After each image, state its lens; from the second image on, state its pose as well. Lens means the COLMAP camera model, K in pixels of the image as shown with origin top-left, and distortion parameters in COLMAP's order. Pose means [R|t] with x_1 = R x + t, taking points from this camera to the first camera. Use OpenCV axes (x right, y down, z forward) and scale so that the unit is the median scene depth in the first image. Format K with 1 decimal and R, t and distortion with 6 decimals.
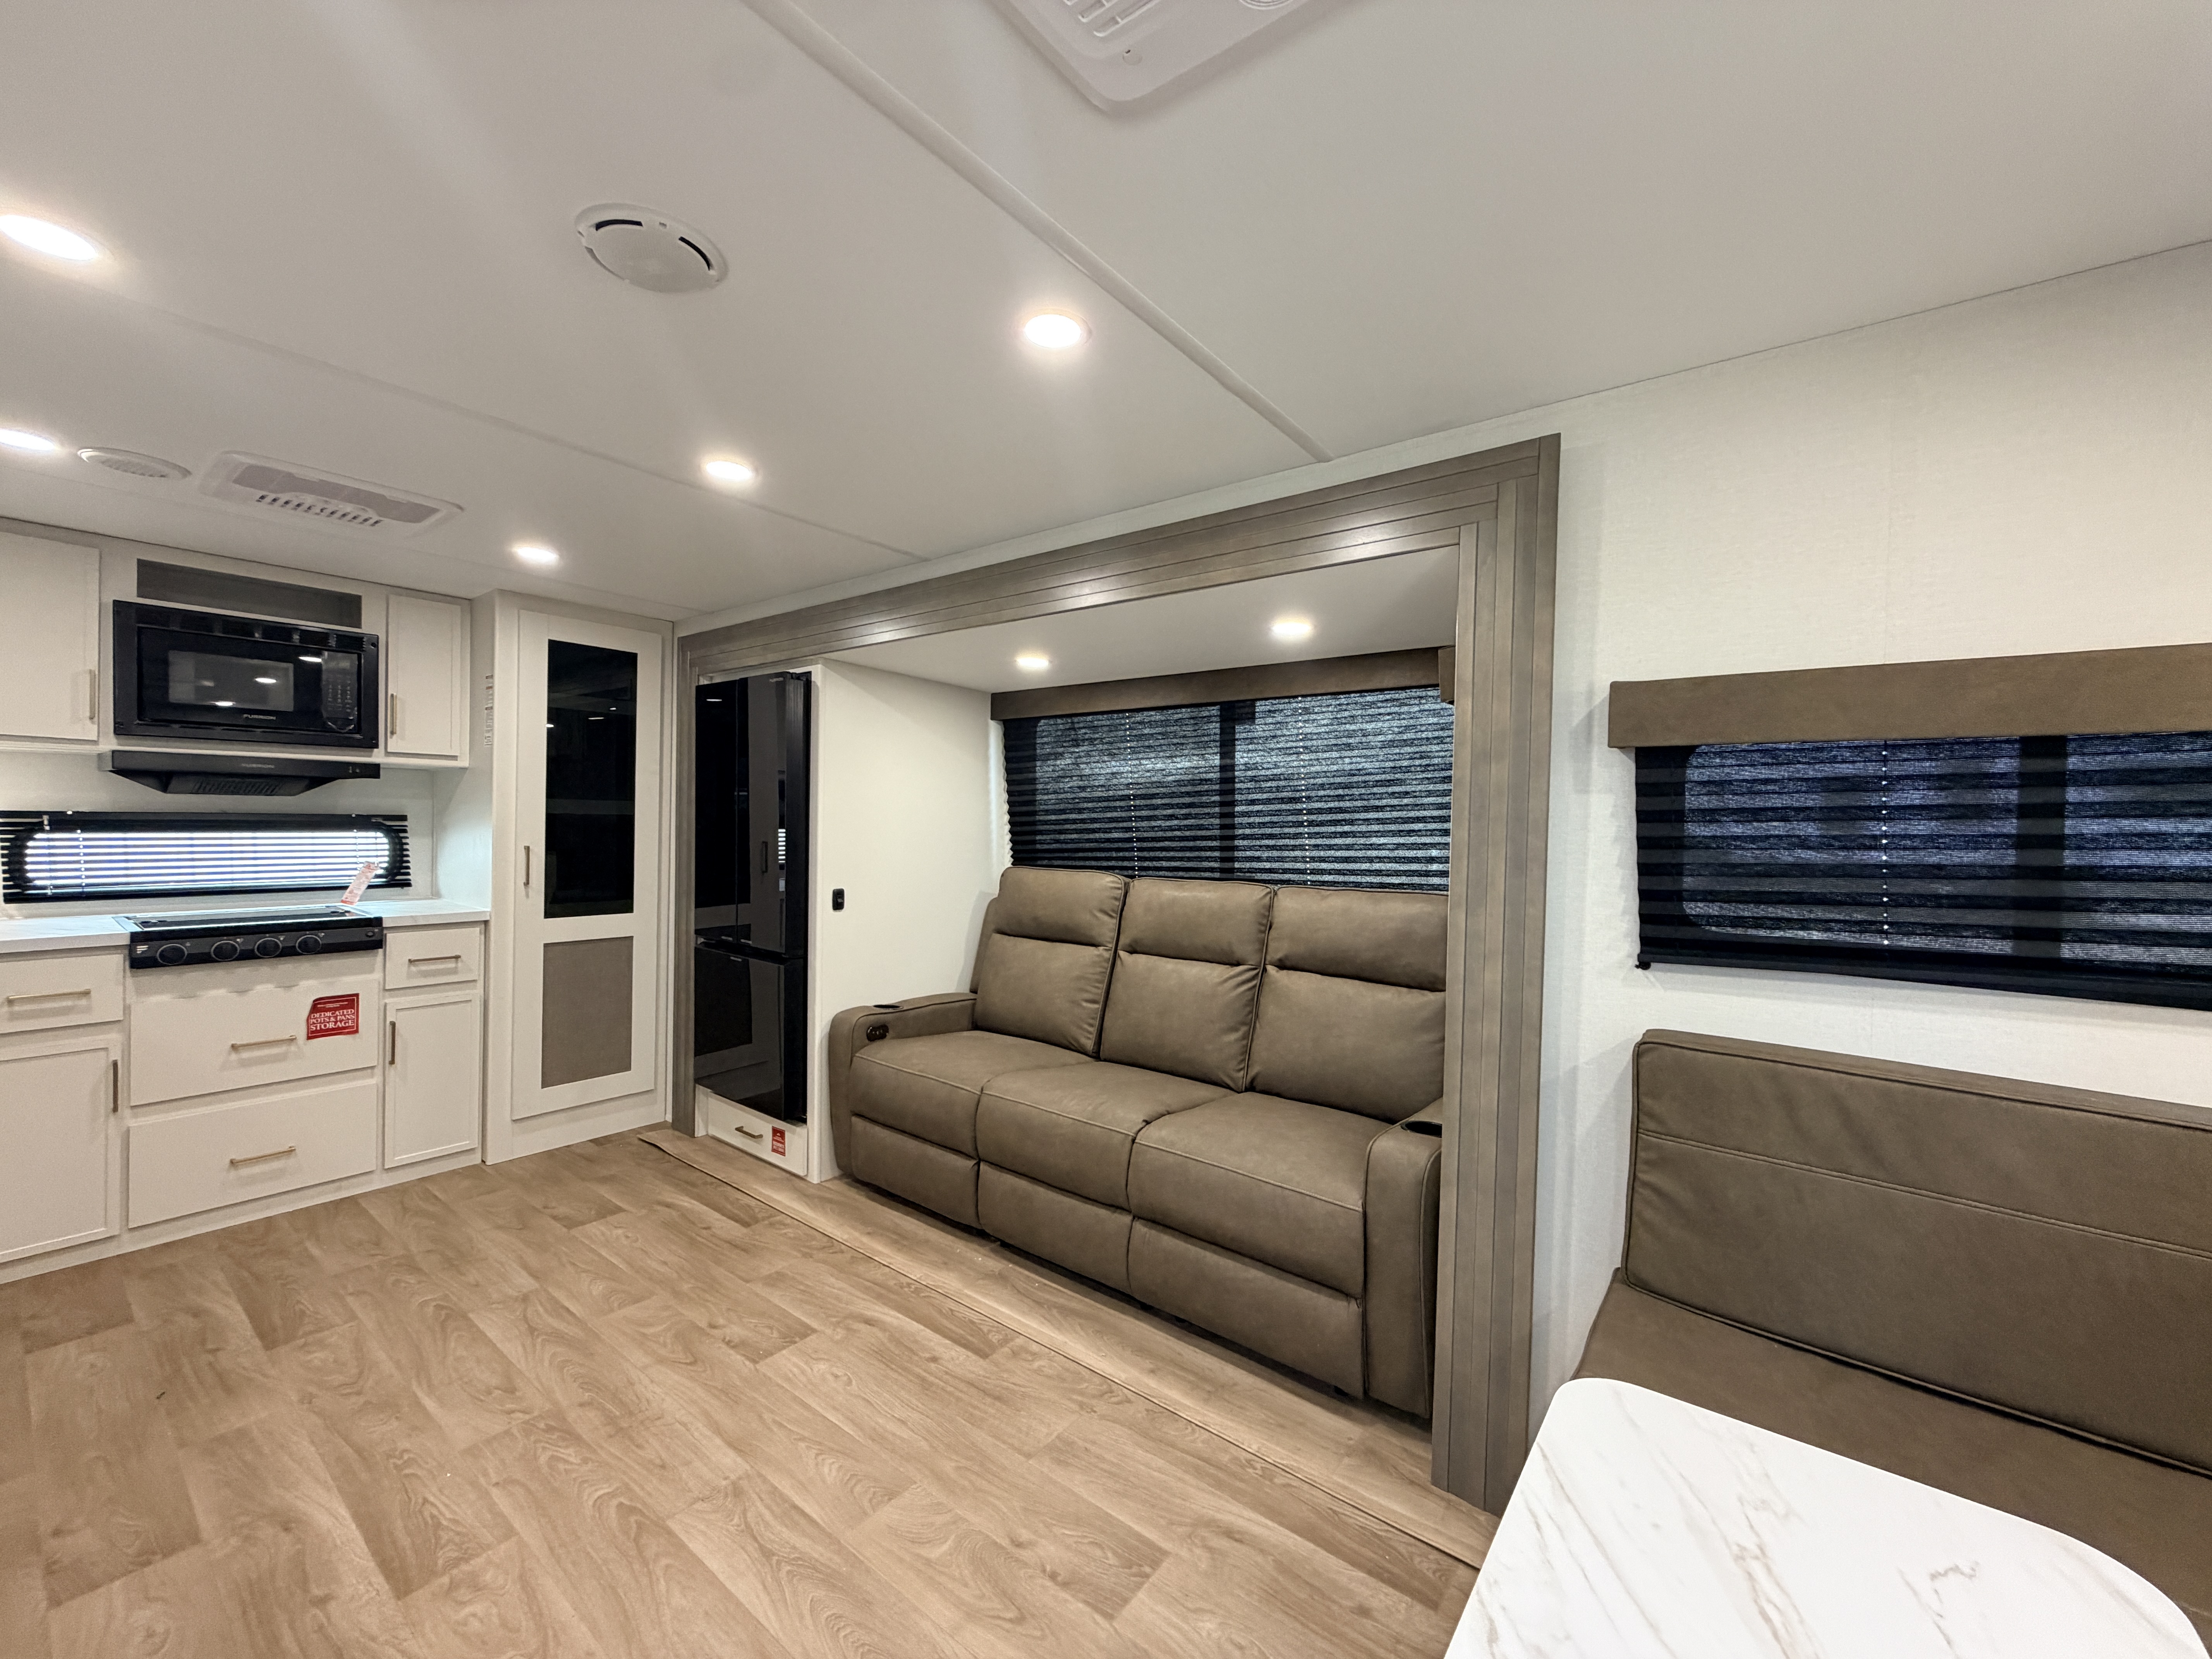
lens RADIAL K [[879.1, 0, 1101.5], [0, 879.1, 830.4], [0, 0, 1]] dist [-0.000765, 0.000136]
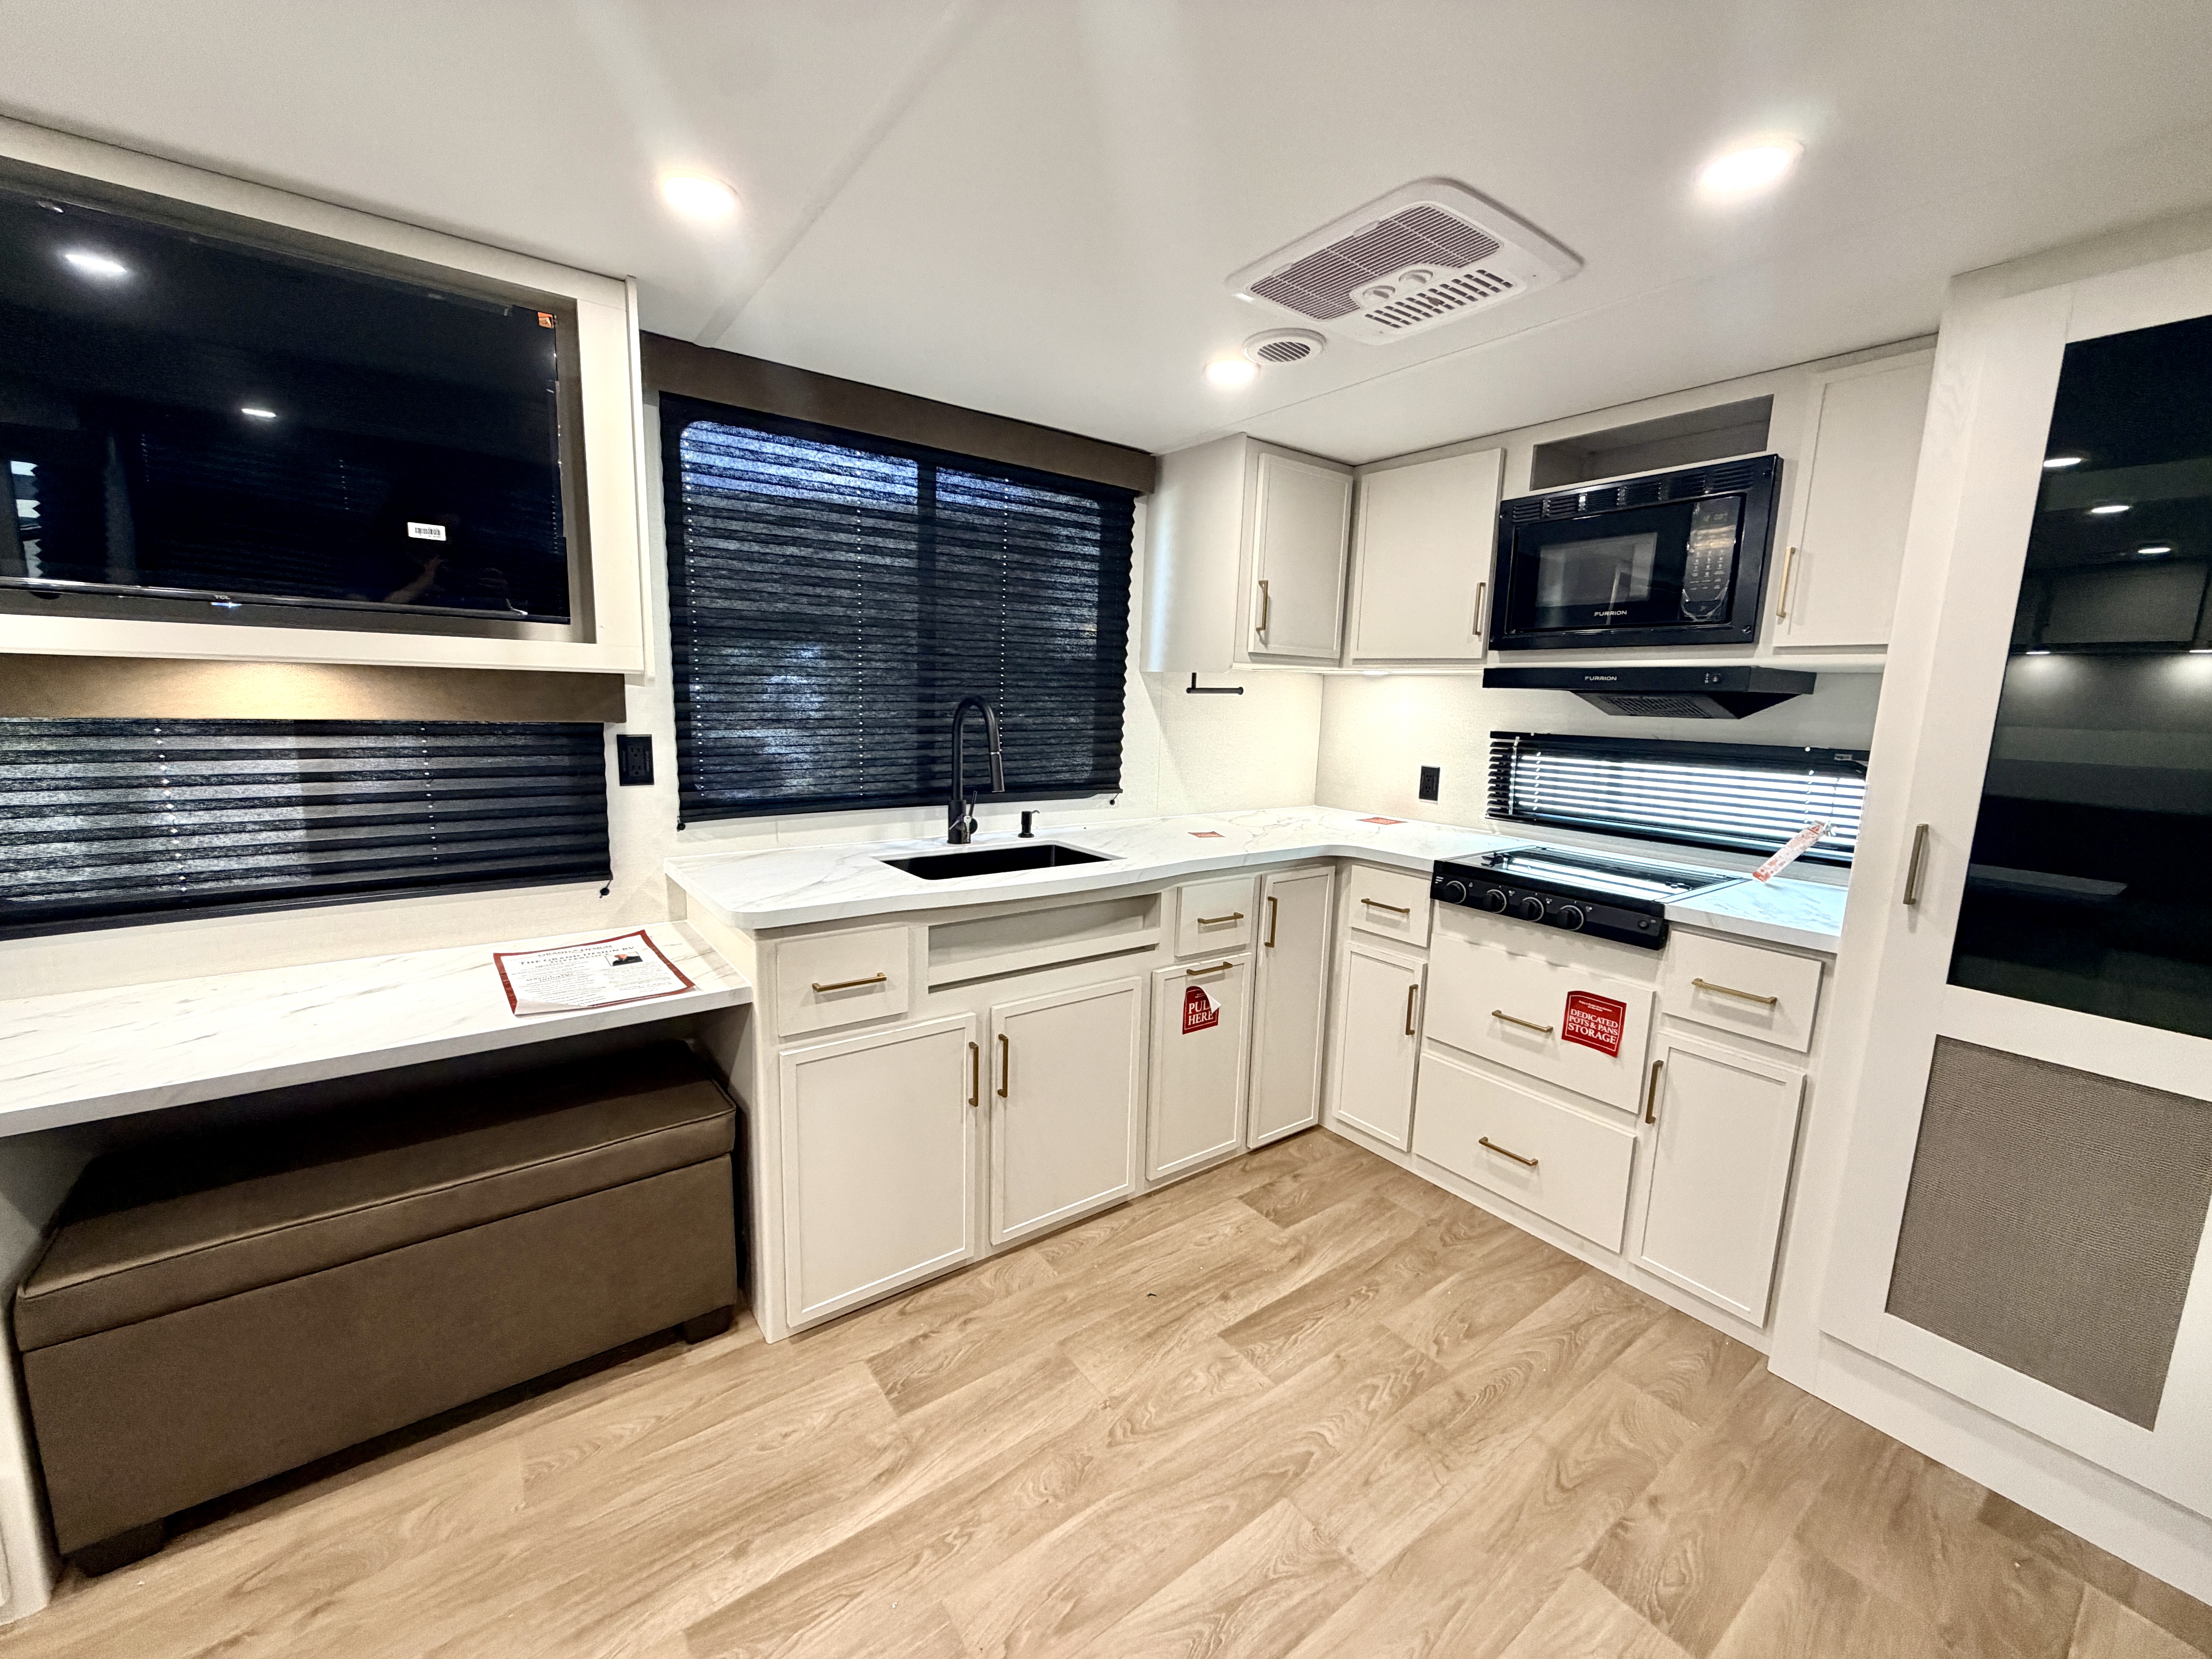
lens RADIAL K [[879.1, 0, 1101.5], [0, 879.1, 830.4], [0, 0, 1]] dist [-0.000765, 0.000136]
pose [[-0.272811, 0.121609, -0.954351, -0.086853], [-0.045813, 0.989211, 0.139147, -0.028638], [0.960976, 0.081682, -0.264297, 0.792147]]
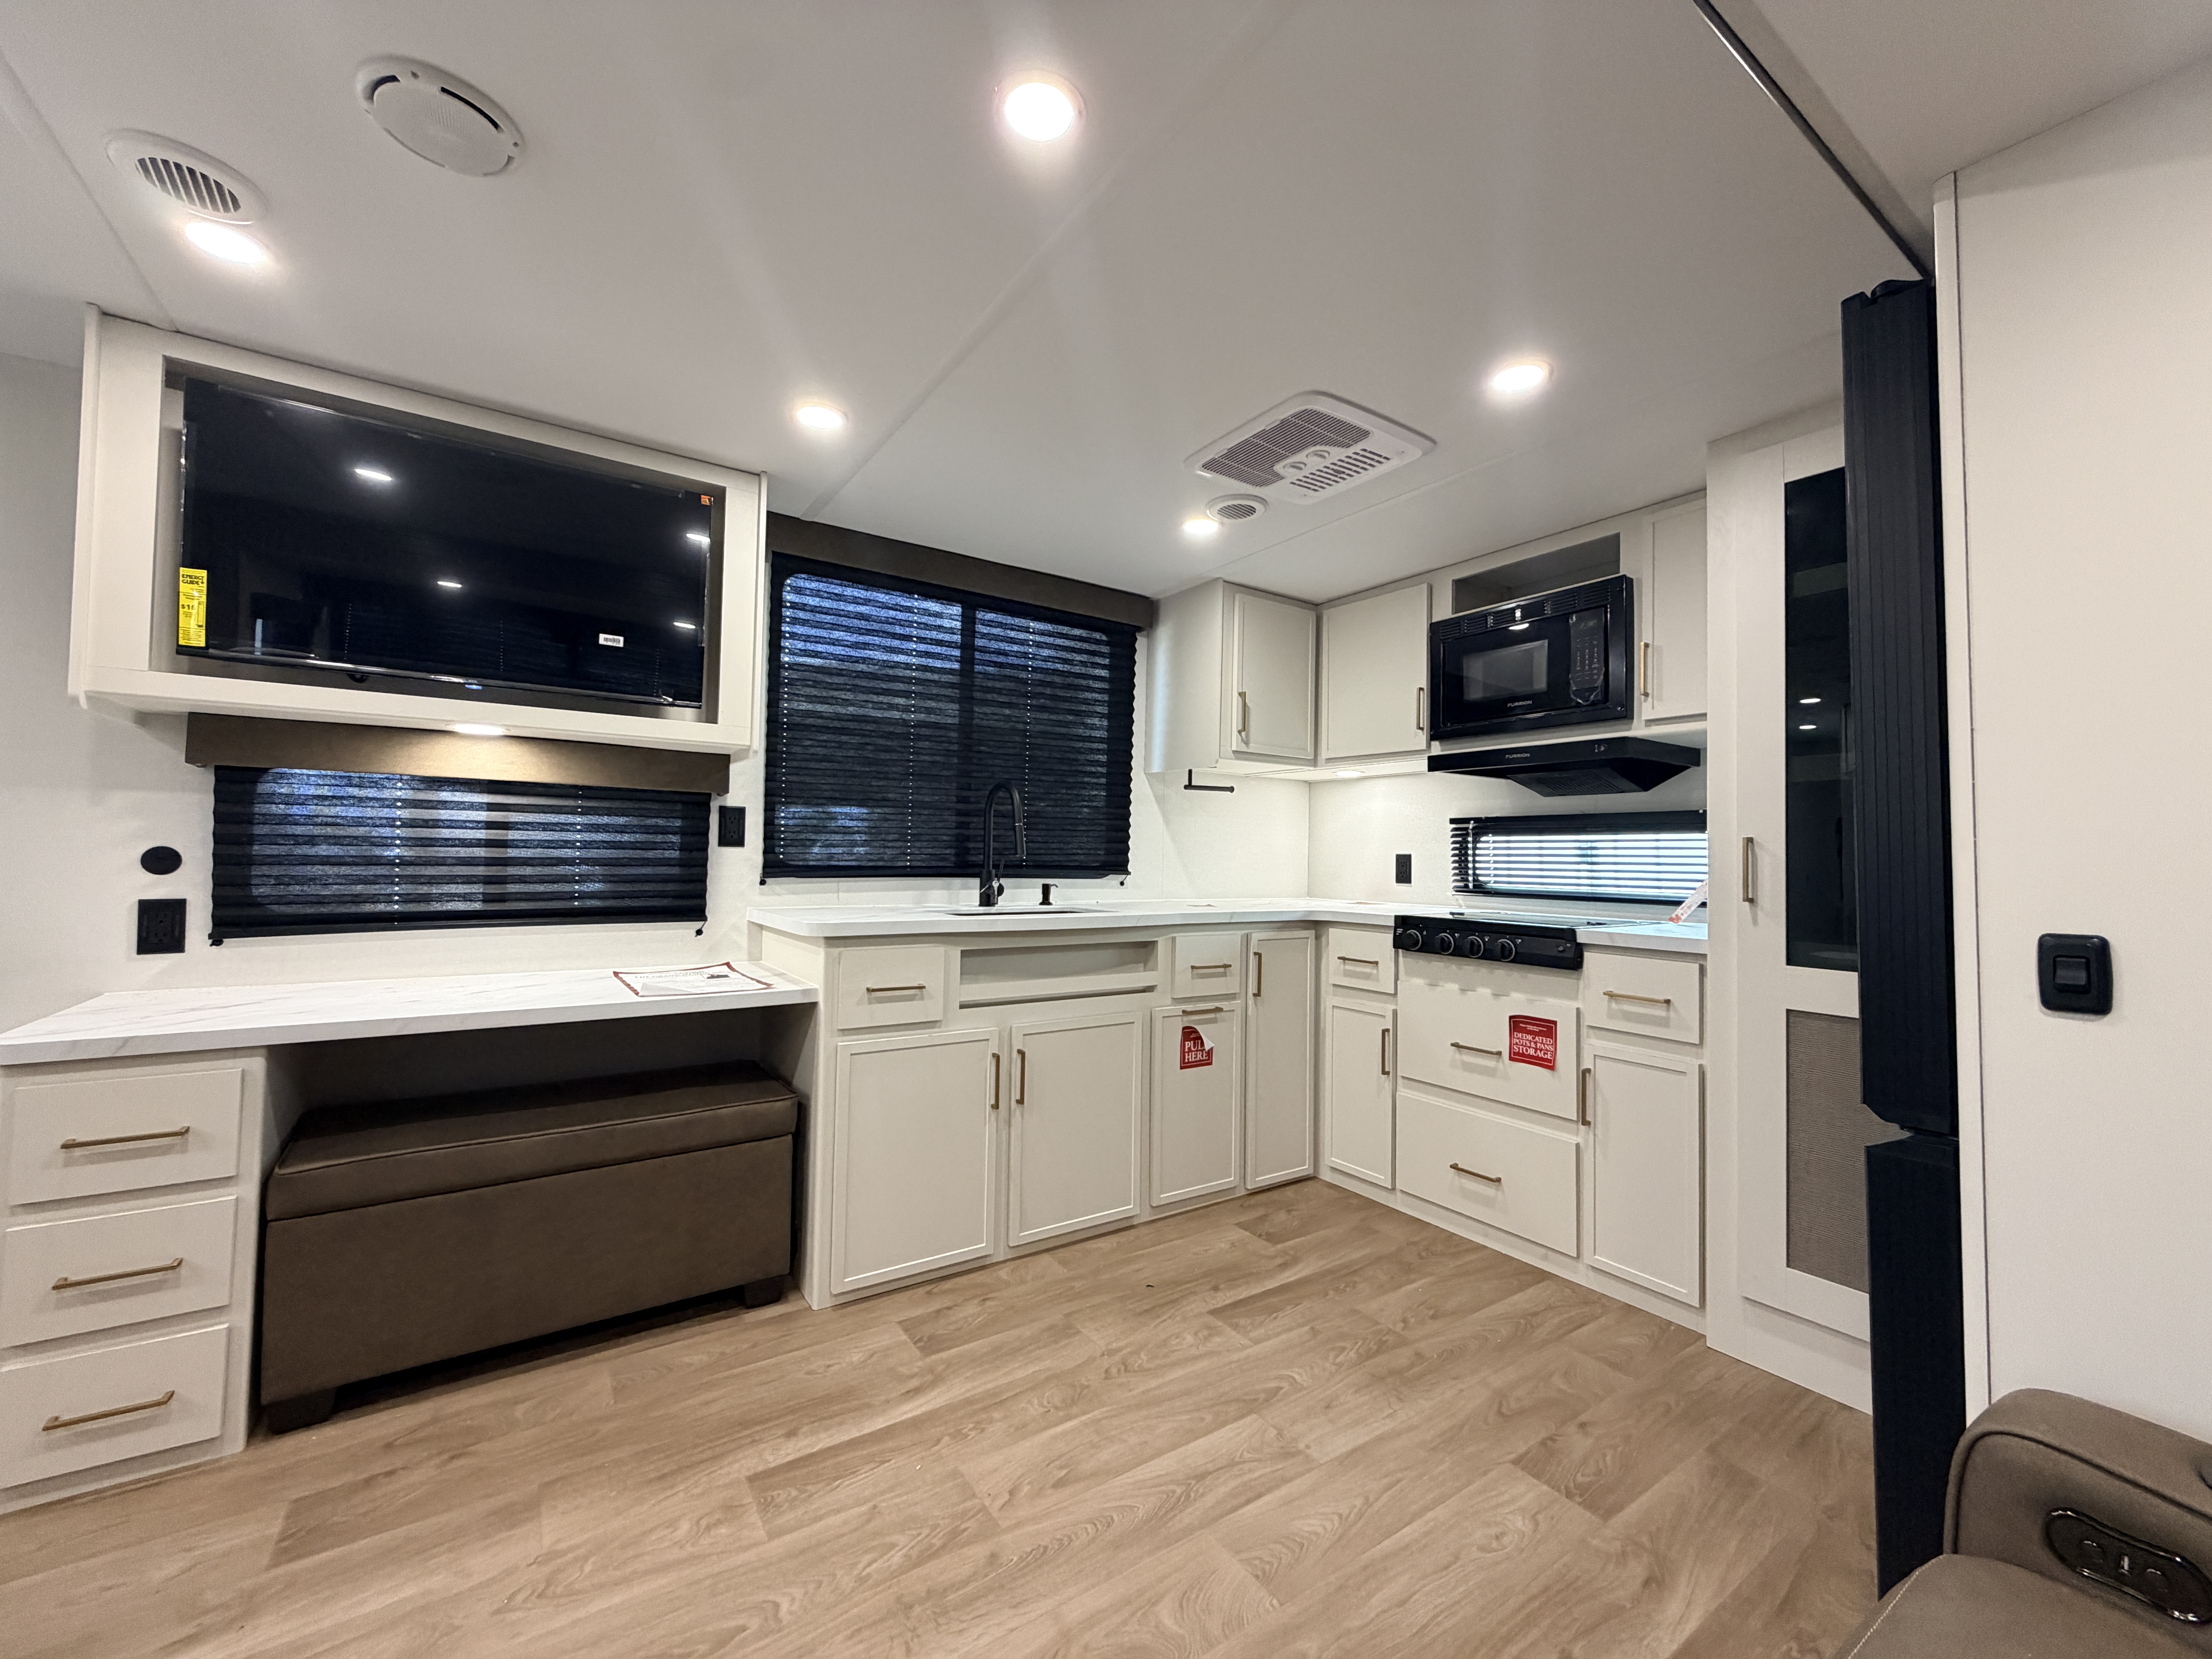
lens RADIAL K [[879.1, 0, 1101.5], [0, 879.1, 830.4], [0, 0, 1]] dist [-0.000765, 0.000136]
pose [[-0.311651, -0.053296, -0.948701, 0.060480], [-0.035687, 0.998378, -0.044364, 0.062952], [0.949526, 0.020030, -0.313048, 0.872869]]
